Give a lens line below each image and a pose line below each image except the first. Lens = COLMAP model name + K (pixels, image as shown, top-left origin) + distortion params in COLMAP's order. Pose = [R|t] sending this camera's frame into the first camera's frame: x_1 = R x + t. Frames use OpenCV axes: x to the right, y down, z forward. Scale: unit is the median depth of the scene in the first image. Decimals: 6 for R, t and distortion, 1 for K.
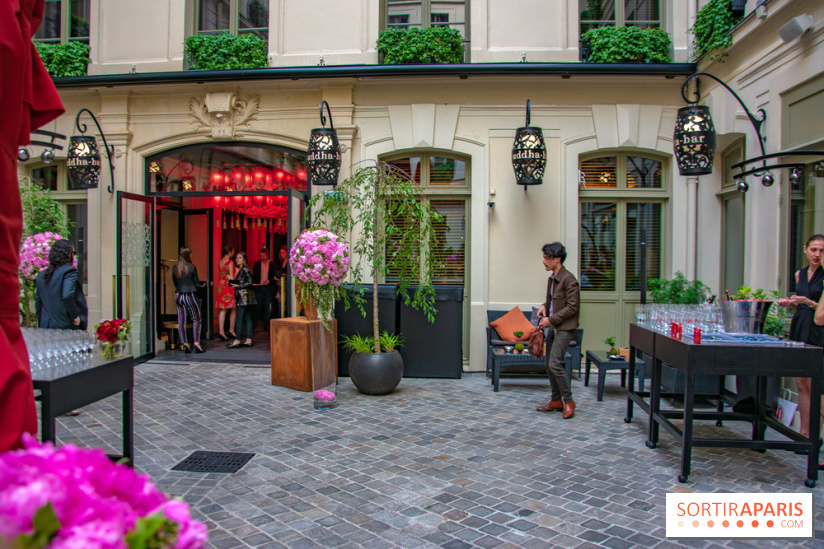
lens RADIAL K [[675.5, 0, 411.8], [0, 675.5, 278.3], [0, 0, 1]] dist [-0.156732, 0.112715]
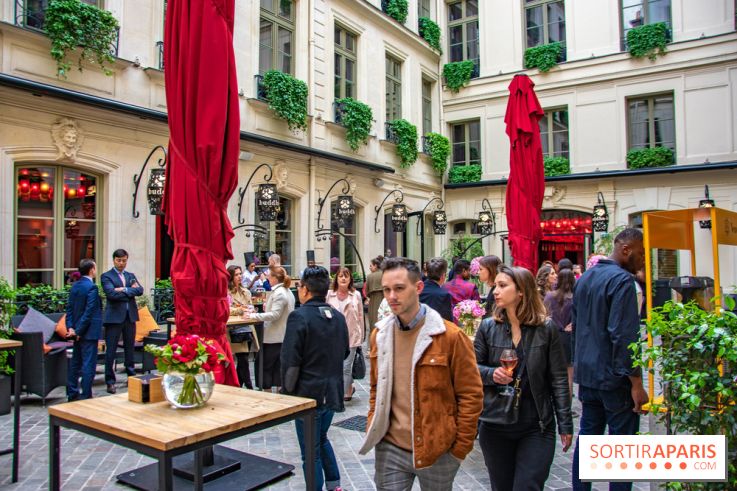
lens RADIAL K [[604.2, 0, 366.6], [0, 604.2, 245.2], [0, 0, 1]] dist [-0.156732, 0.112715]
pose [[0.872906, -0.024139, -0.487291, 0.121645], [-0.005657, 0.998207, -0.059582, 0.014580], [0.487856, 0.054766, 0.871204, -0.907017]]
